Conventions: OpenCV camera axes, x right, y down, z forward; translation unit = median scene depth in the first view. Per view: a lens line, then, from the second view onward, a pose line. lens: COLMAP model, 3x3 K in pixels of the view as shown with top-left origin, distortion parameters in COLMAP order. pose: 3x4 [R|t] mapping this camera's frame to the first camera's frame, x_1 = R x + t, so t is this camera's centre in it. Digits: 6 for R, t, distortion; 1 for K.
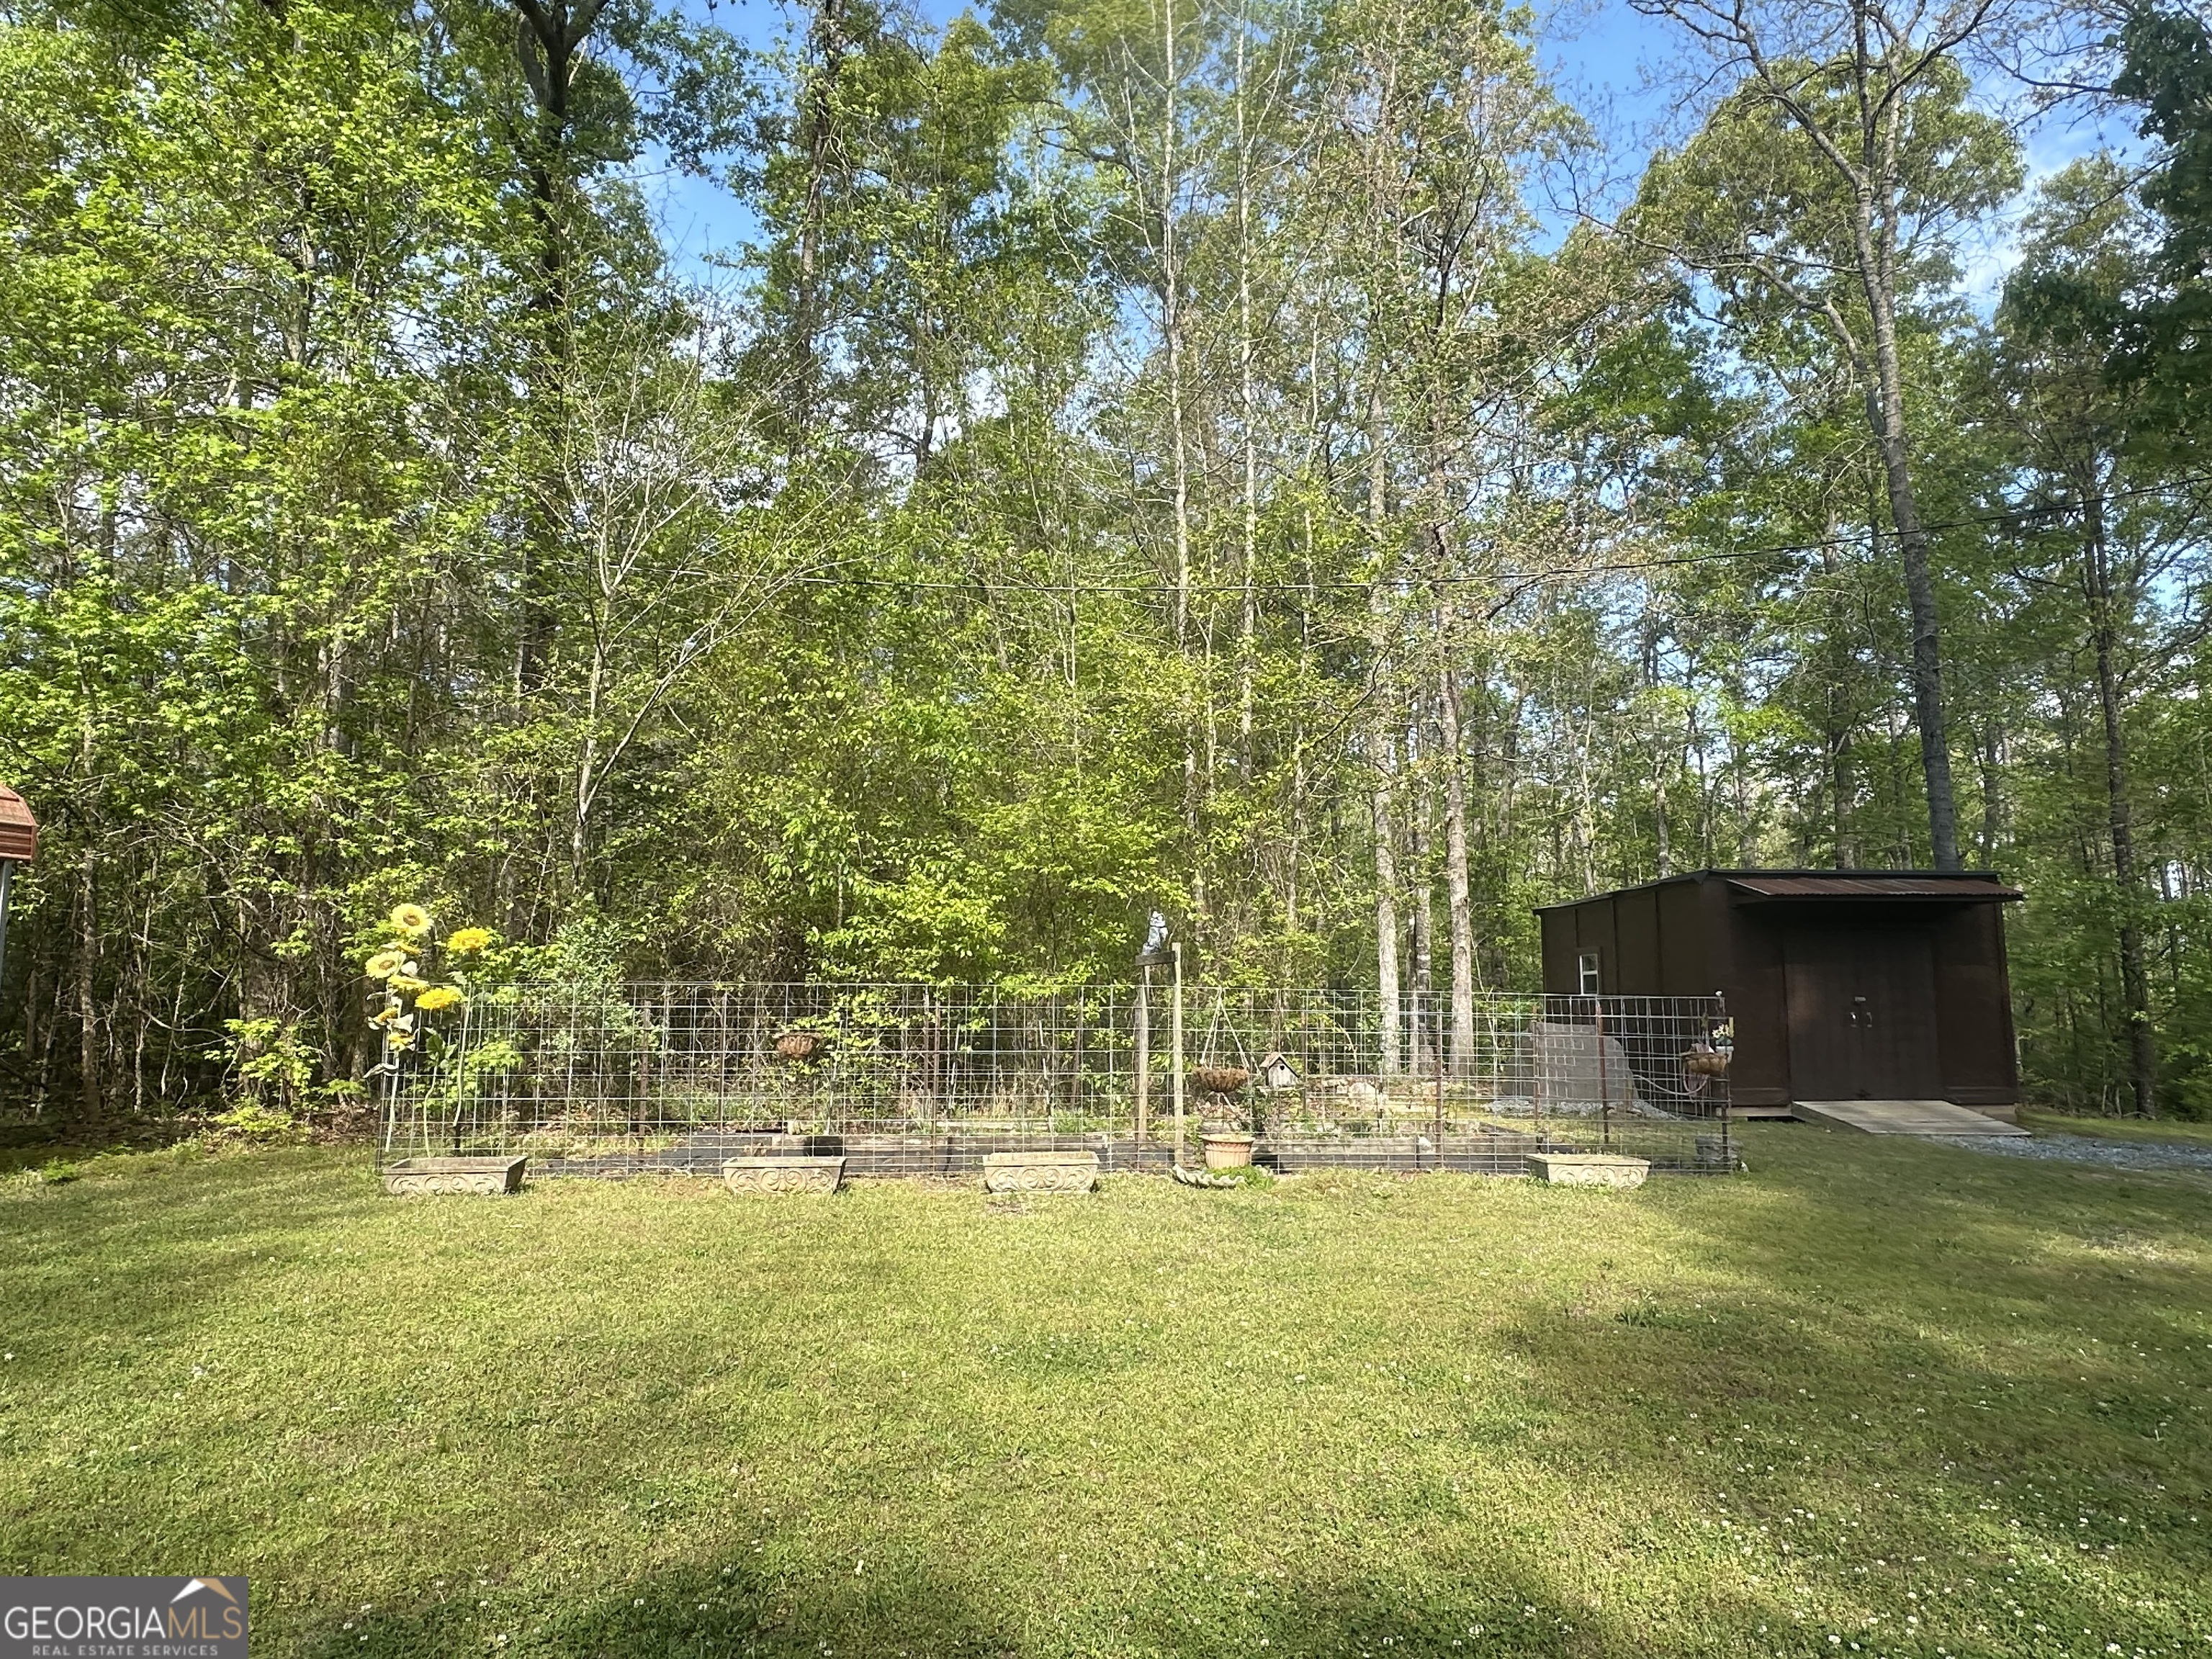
lens RADIAL K [[1352.2, 0, 1109.2], [0, 1352.2, 833.8], [0, 0, 1]] dist [0.005299, 0.001095]
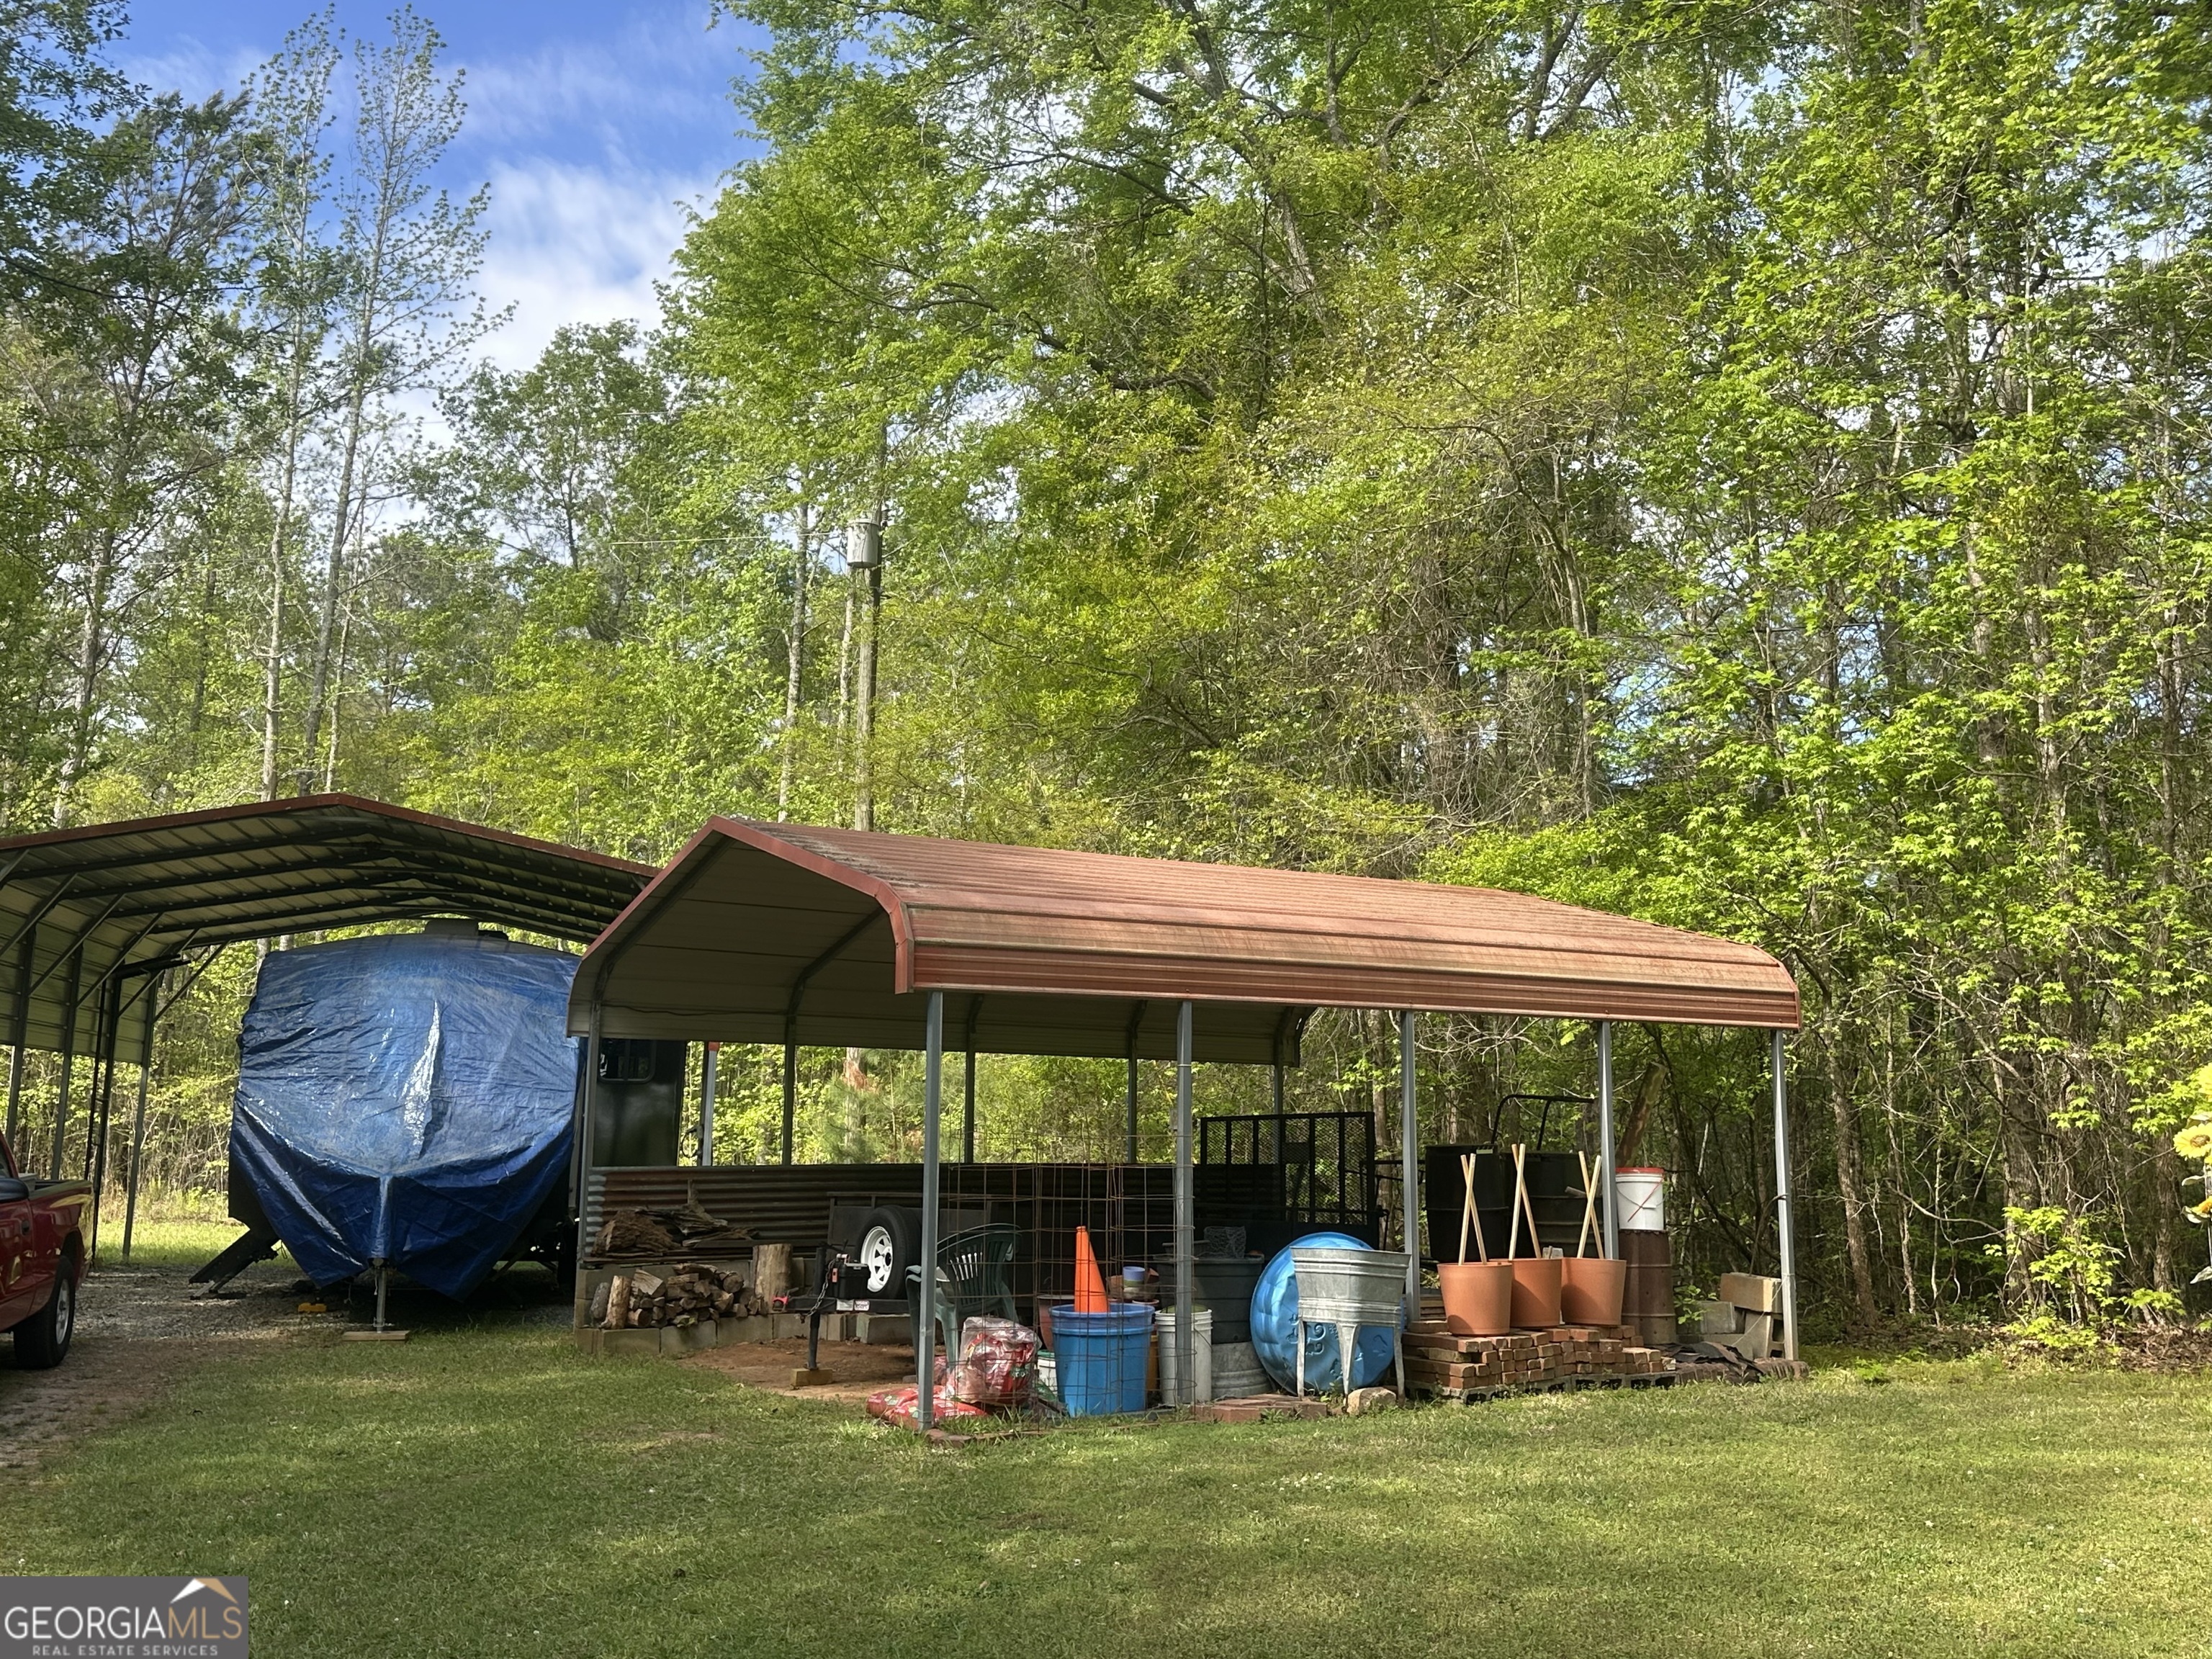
lens RADIAL K [[2078.3, 0, 1109.7], [0, 2078.3, 825.5], [0, 0, 1]] dist [-0.018420, 0.000000]
pose [[0.588757, -0.125895, -0.798446, 0.064543], [0.083107, 0.991990, -0.095131, -0.019682], [0.804027, -0.010347, 0.594503, -0.188425]]
